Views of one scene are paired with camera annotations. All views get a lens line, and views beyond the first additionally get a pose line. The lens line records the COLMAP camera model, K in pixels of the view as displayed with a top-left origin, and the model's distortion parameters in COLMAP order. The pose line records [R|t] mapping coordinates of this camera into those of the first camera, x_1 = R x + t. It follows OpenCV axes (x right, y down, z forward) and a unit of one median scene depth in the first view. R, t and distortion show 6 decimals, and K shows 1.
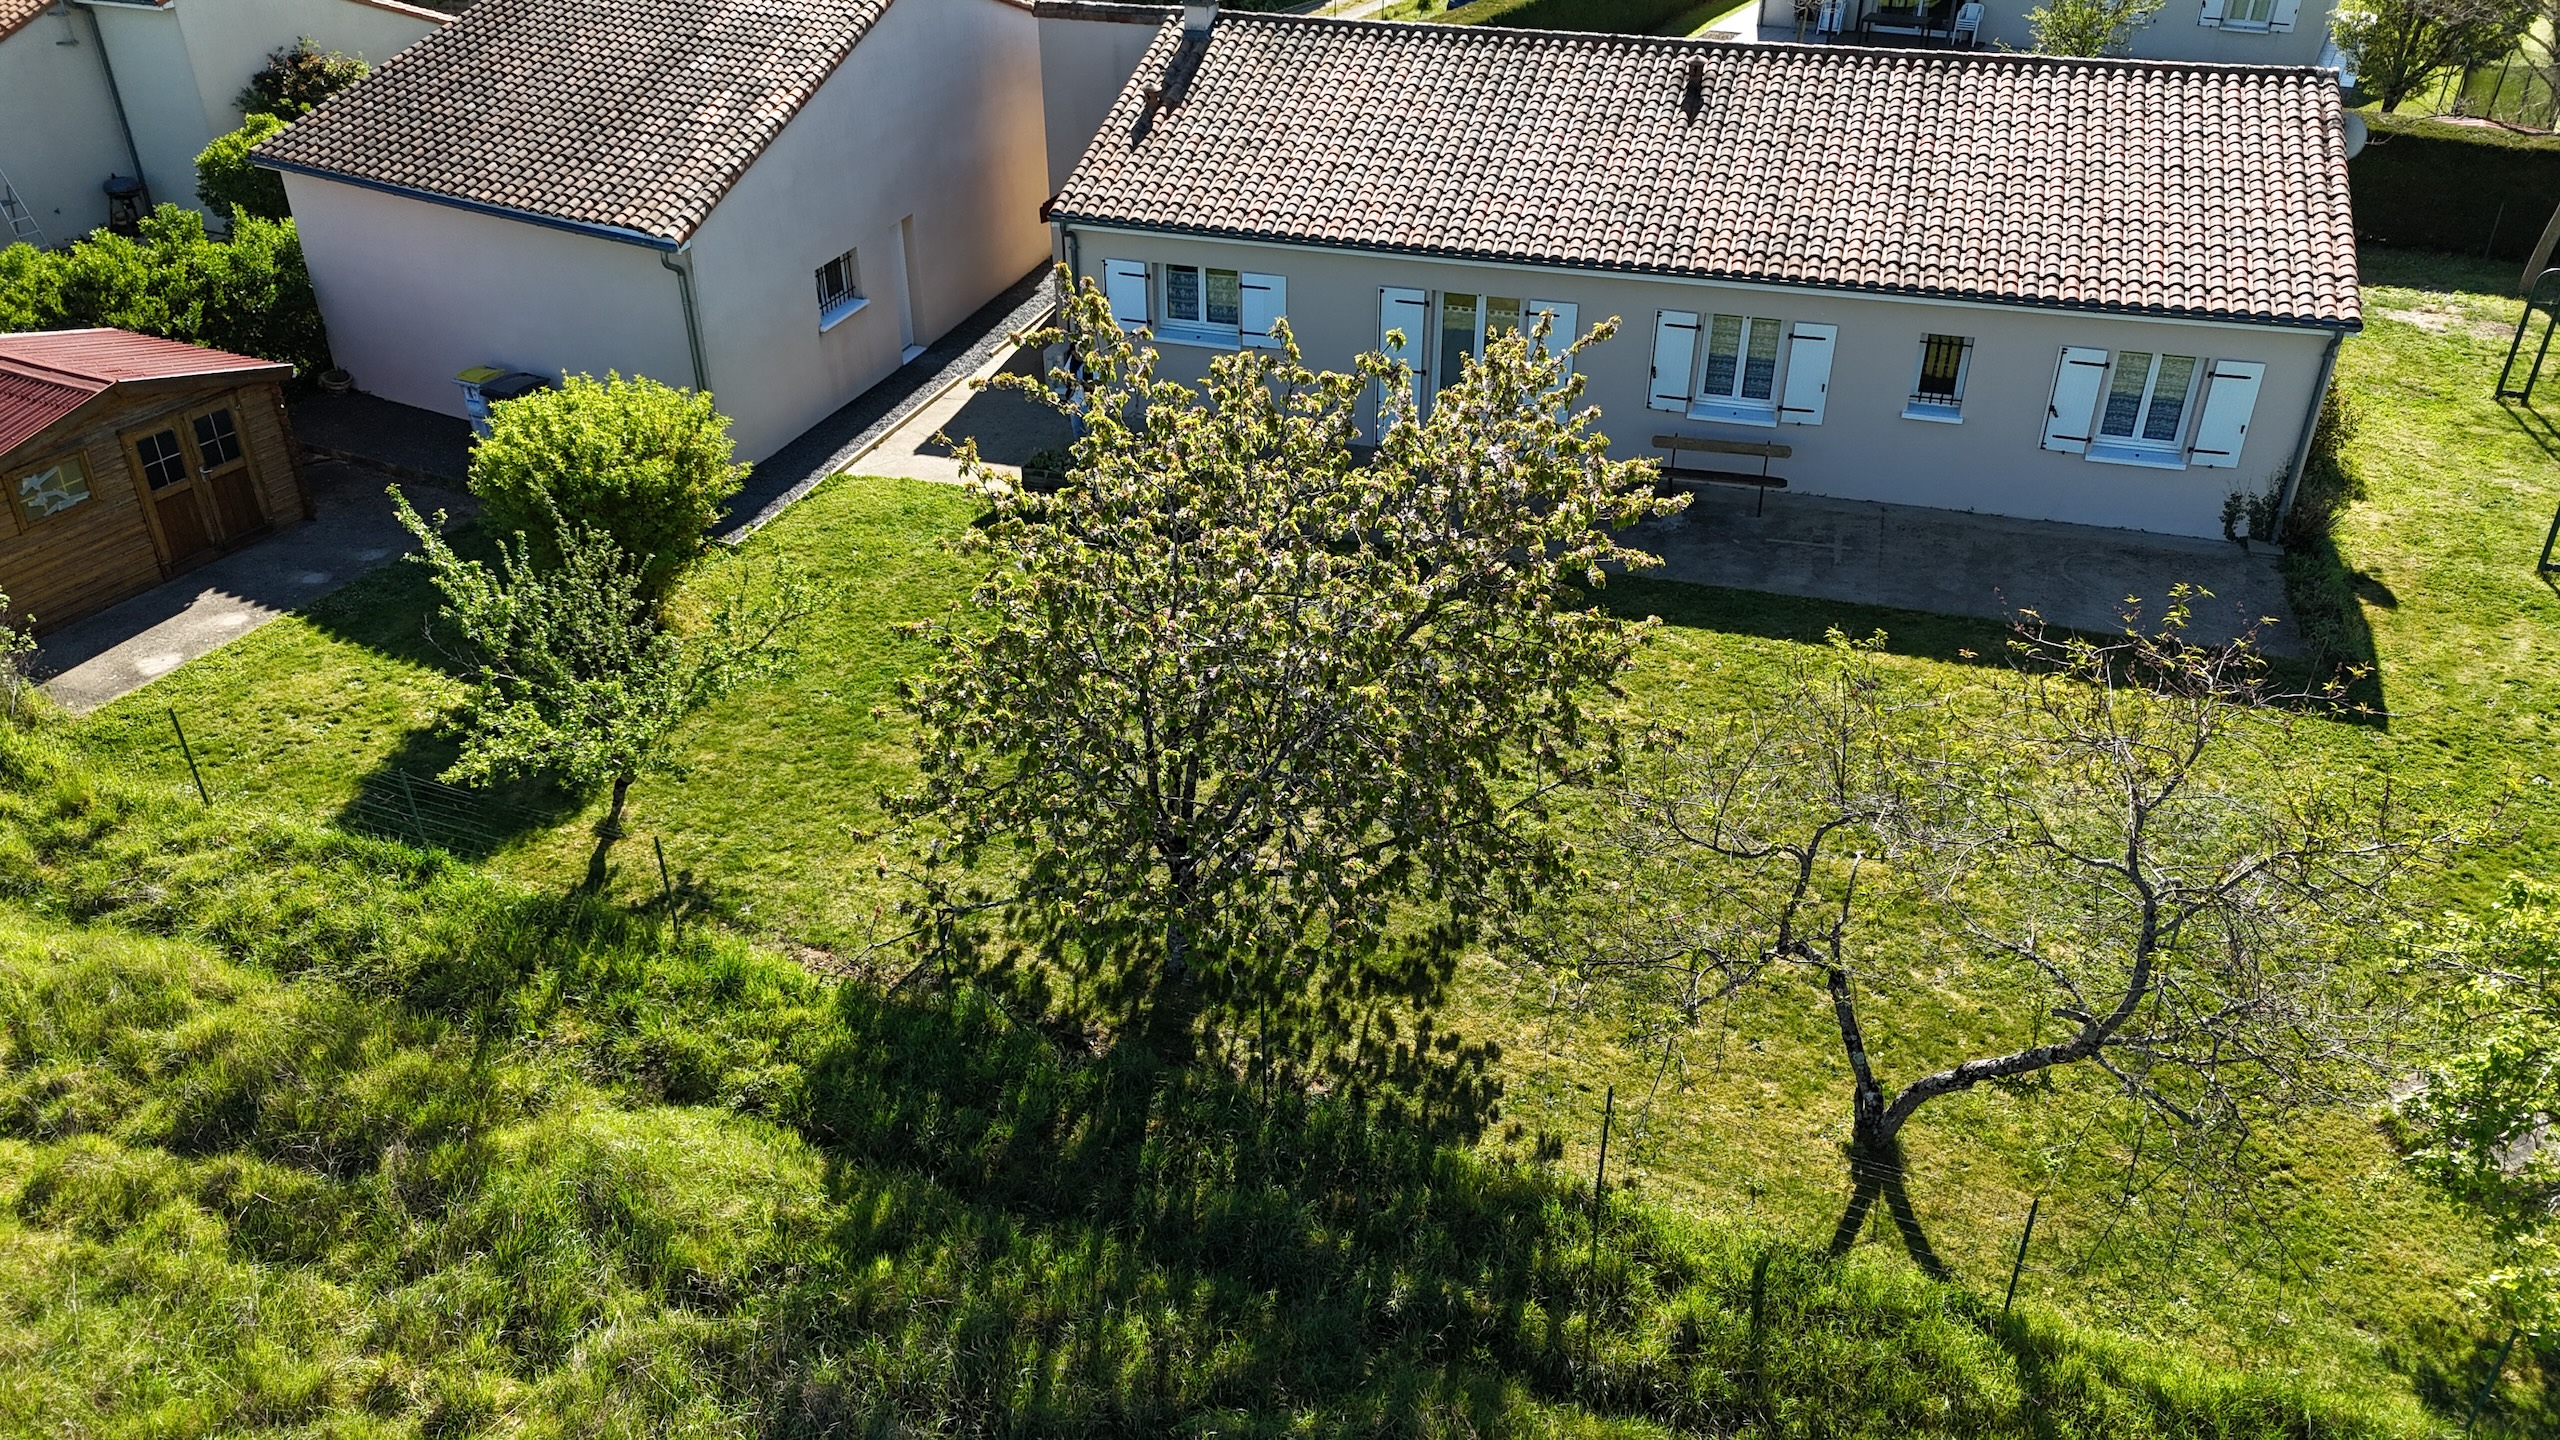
lens RADIAL K [[1792.2, 0, 1202.0], [0, 1792.2, 705.1], [0, 0, 1]] dist [0.010101, -0.001515]
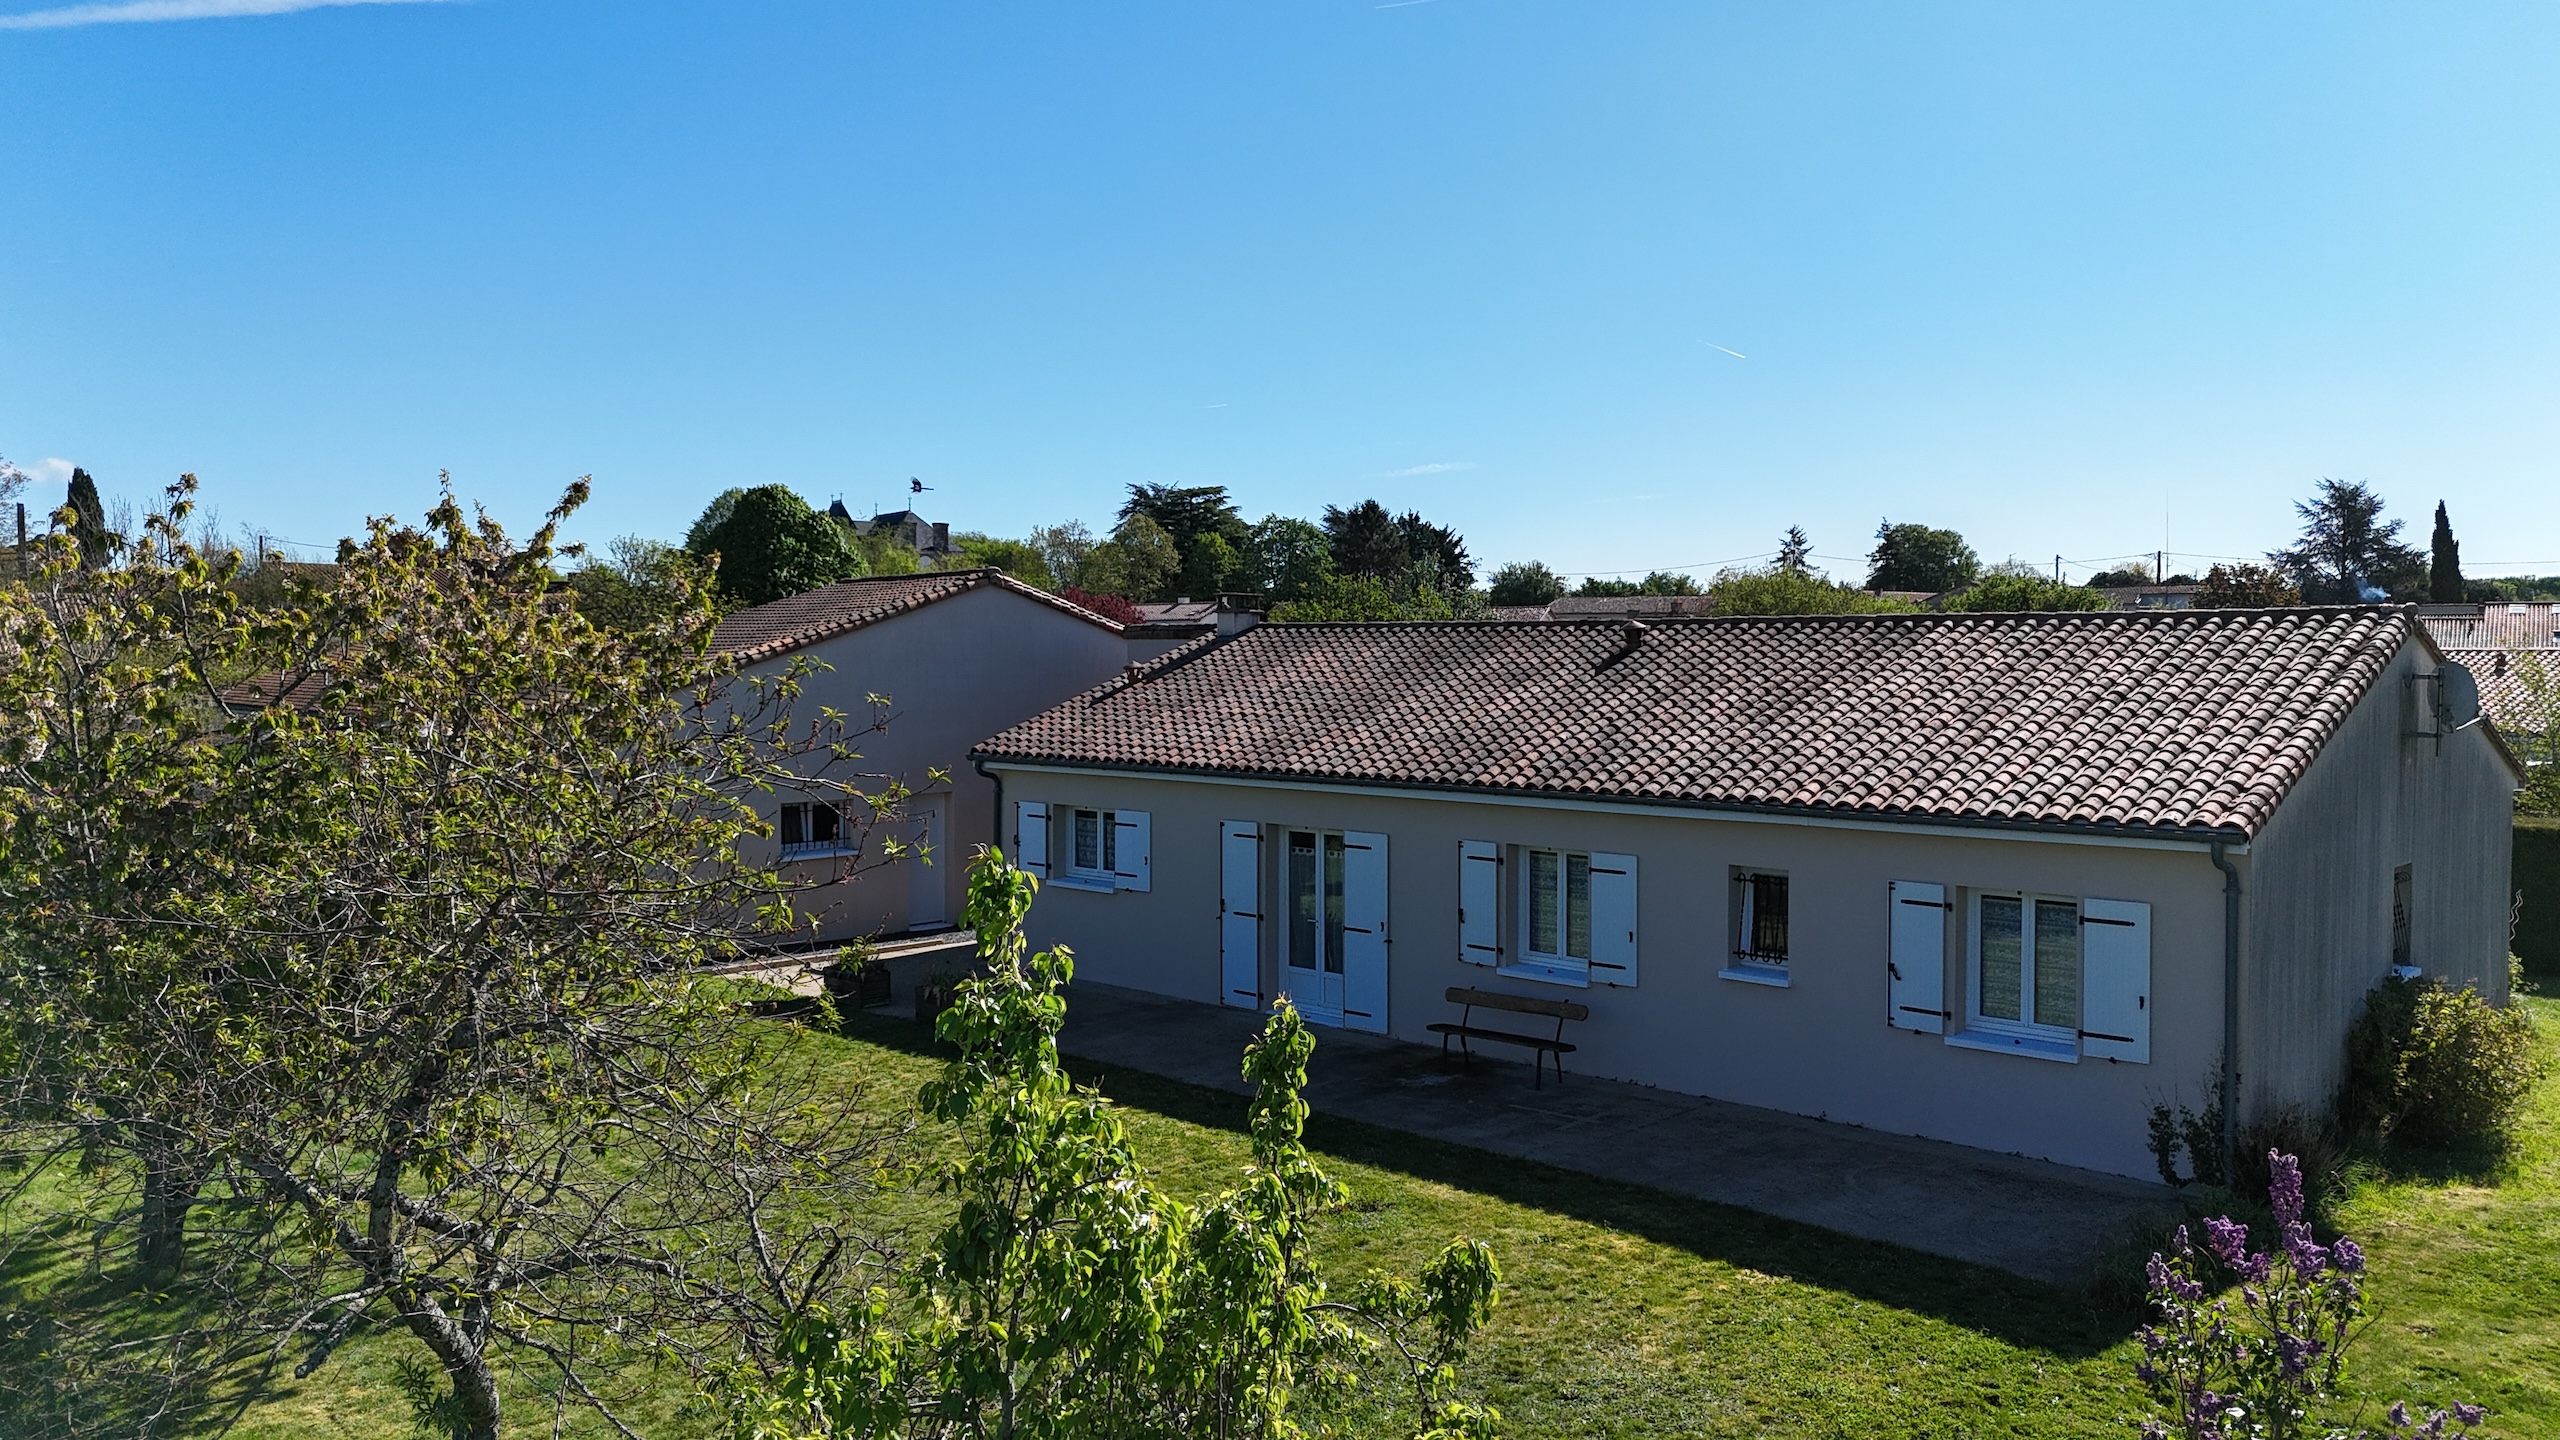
lens RADIAL K [[1792.2, 0, 1202.0], [0, 1792.2, 705.1], [0, 0, 1]] dist [0.010101, -0.001515]
pose [[0.911327, 0.035700, -0.410133, 0.515319], [-0.224382, 0.878328, -0.422129, 0.111979], [0.345161, 0.476723, 0.808454, 0.265288]]
